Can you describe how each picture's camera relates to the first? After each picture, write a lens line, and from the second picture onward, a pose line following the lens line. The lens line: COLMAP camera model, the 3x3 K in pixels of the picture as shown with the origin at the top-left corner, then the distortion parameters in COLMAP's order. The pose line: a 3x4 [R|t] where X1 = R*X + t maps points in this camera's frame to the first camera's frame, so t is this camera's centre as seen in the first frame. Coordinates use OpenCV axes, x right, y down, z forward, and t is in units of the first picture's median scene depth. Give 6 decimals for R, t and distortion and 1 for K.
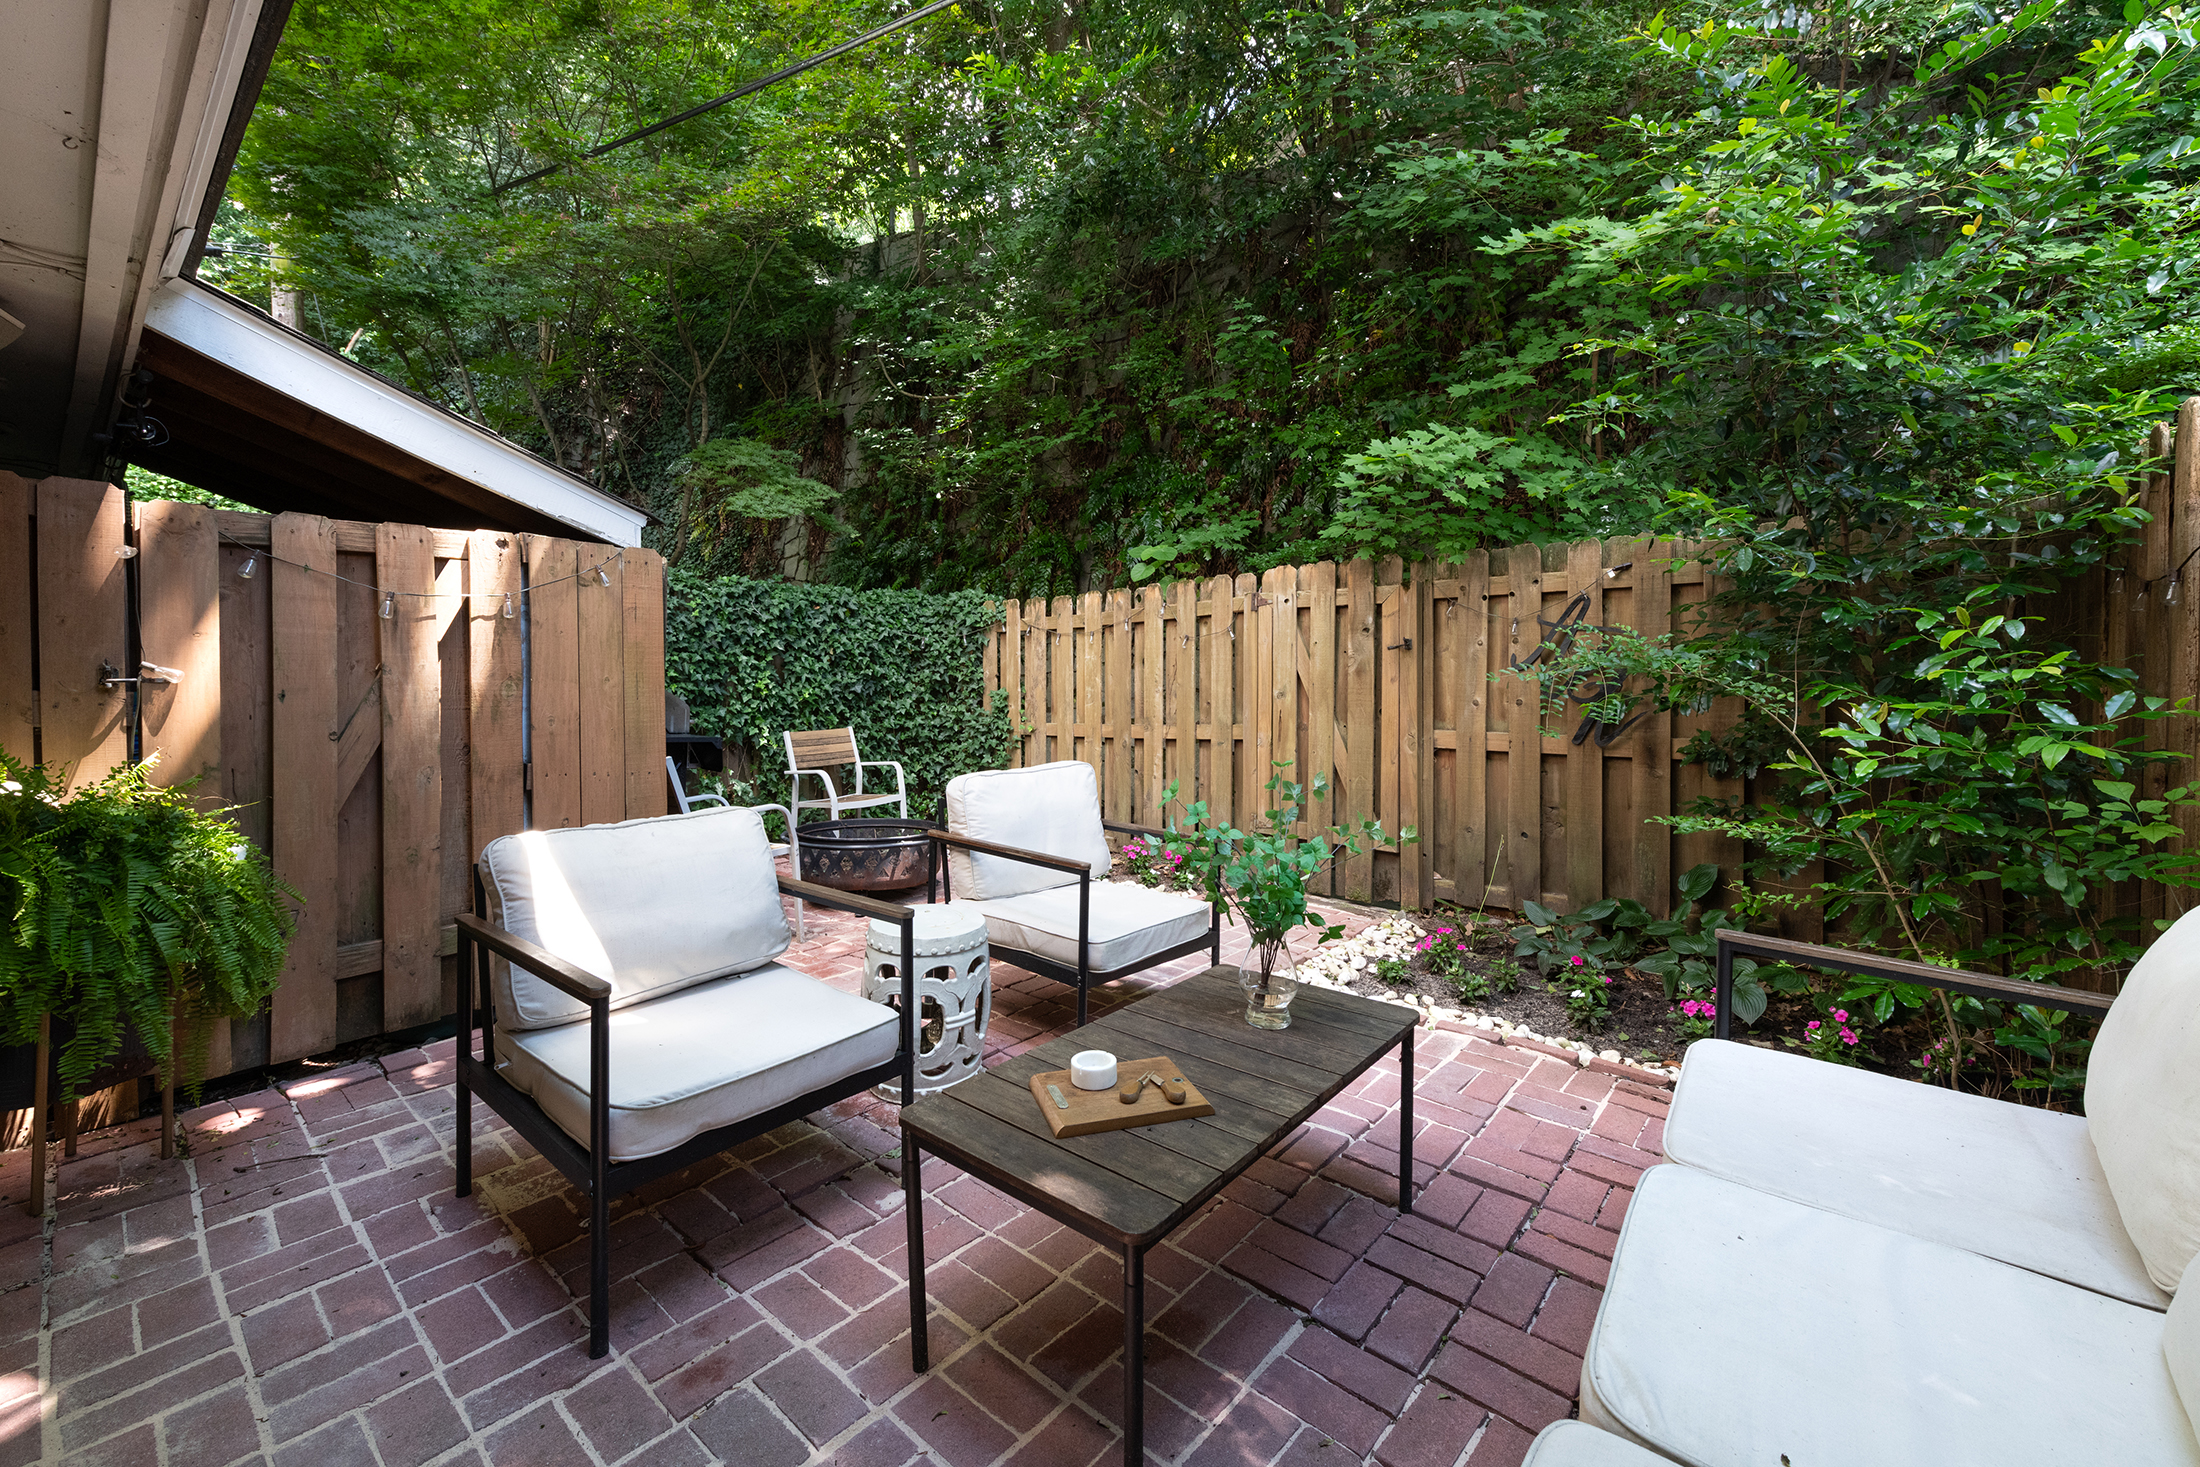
lens RADIAL K [[875.6, 0, 1113.3], [0, 875.6, 694.9], [0, 0, 1]] dist [-0.004654, -0.000380]
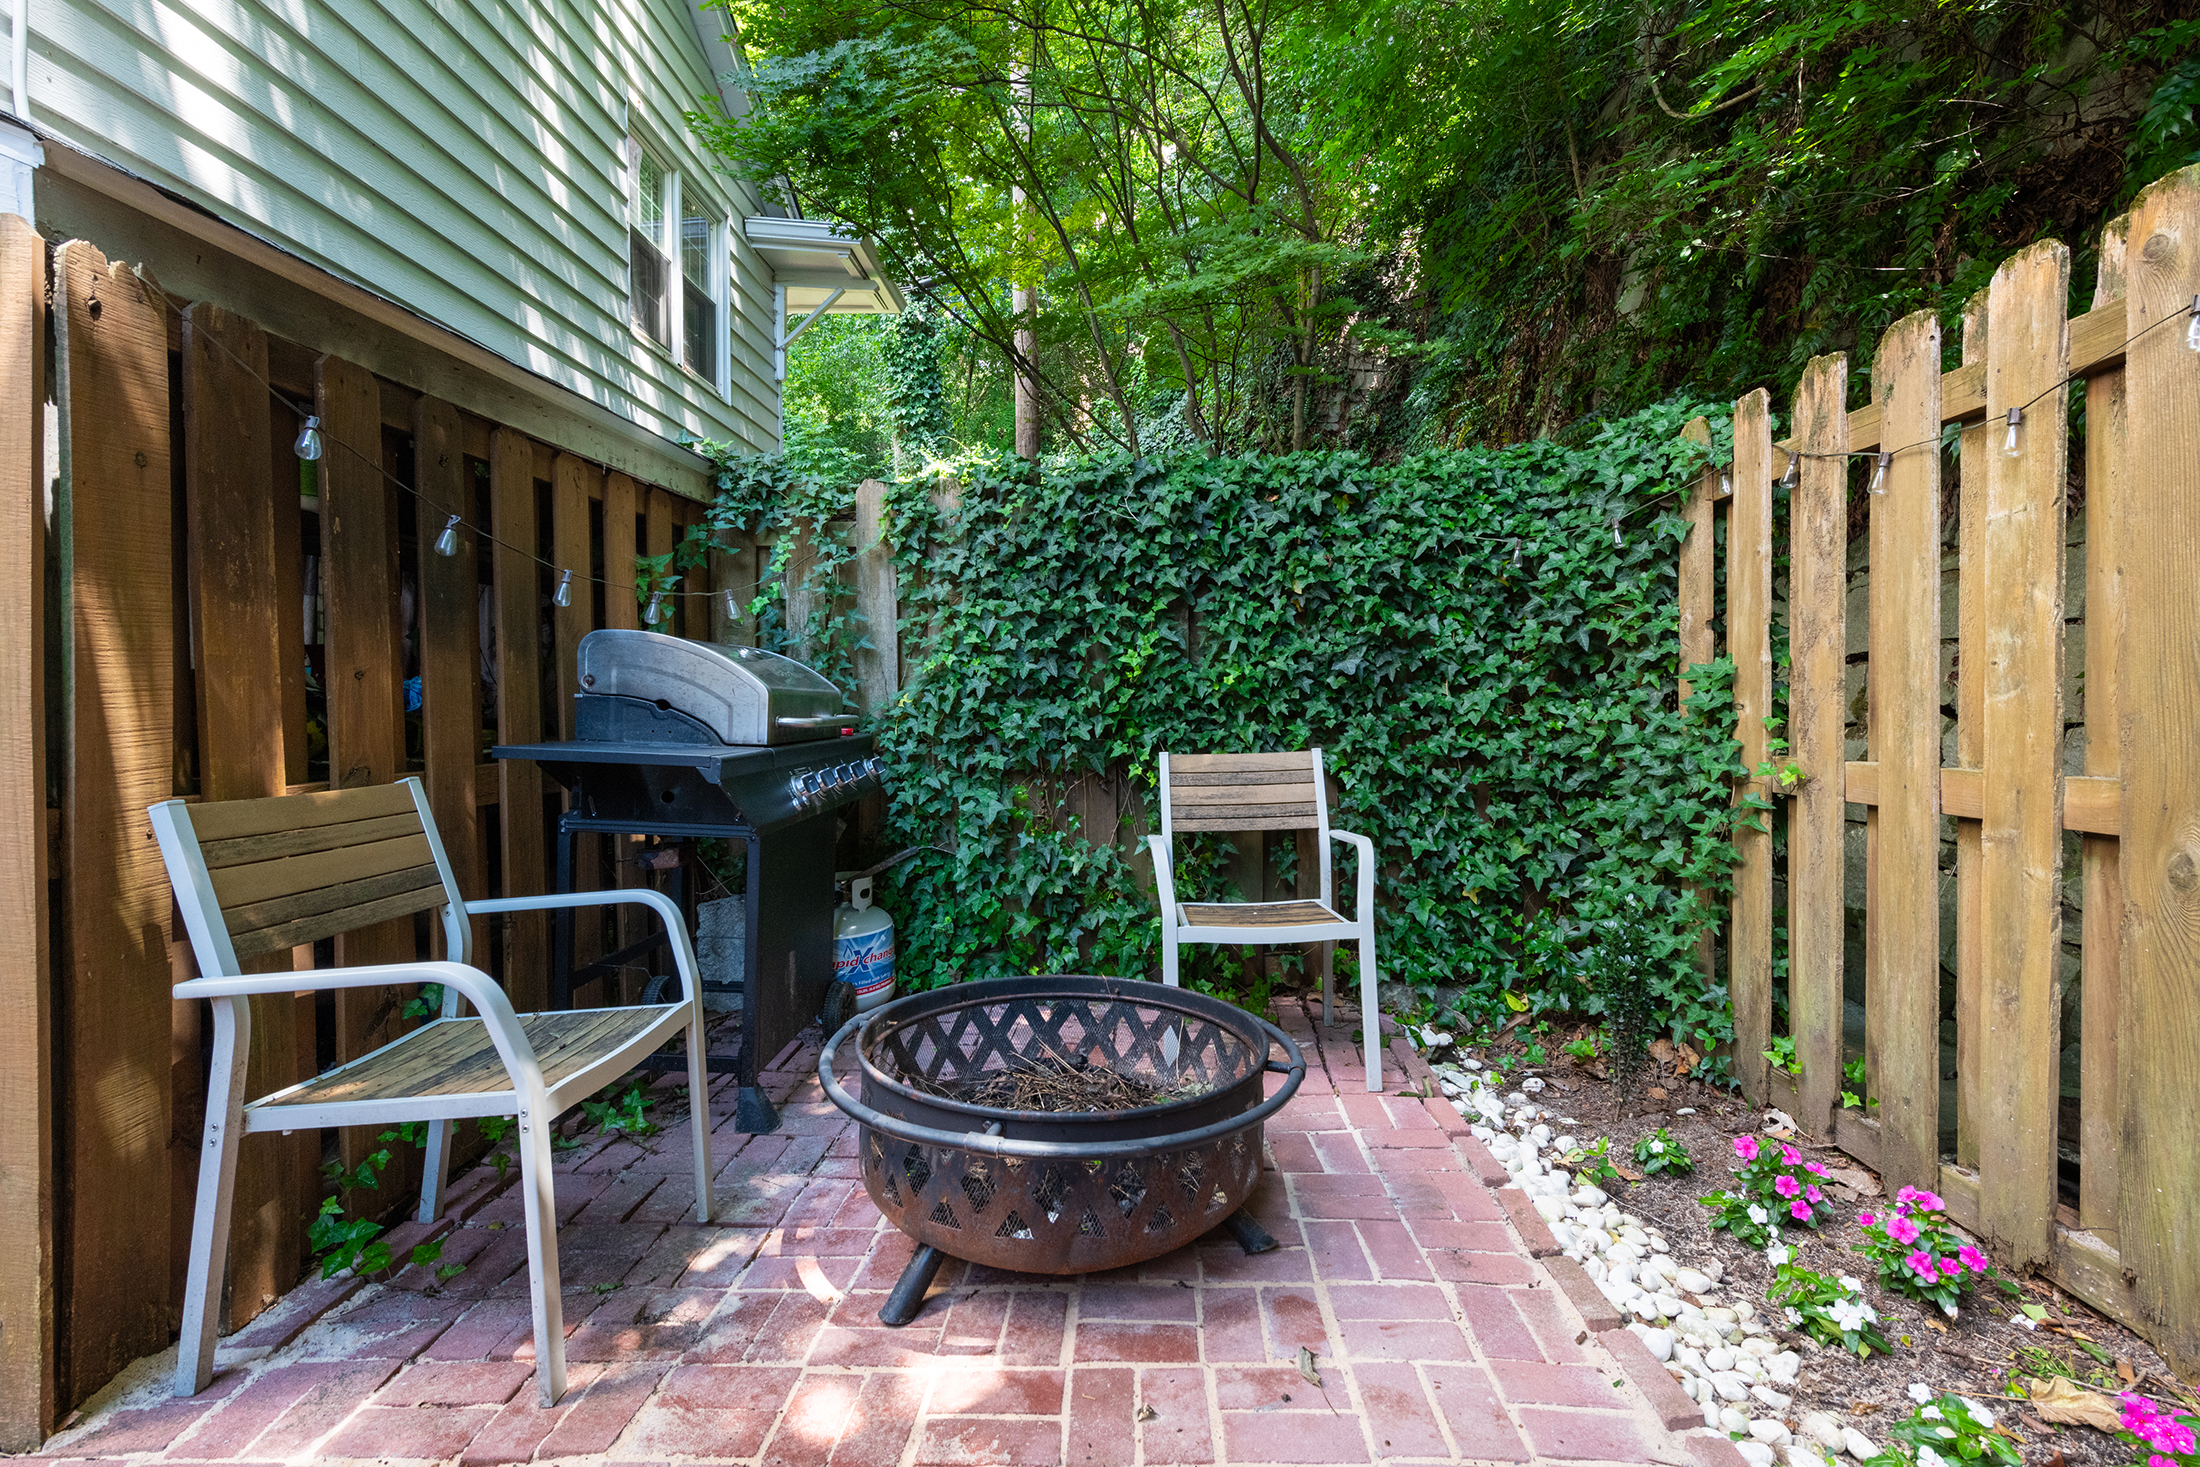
lens RADIAL K [[1011.7, 0, 1100.8], [0, 1011.7, 713.9], [0, 0, 1]] dist [-0.000086, -0.000153]
pose [[0.617701, 0.011738, -0.786325, 0.040533], [-0.007774, 0.999931, 0.008820, 0.014338], [0.786375, 0.000665, 0.617750, 0.568776]]
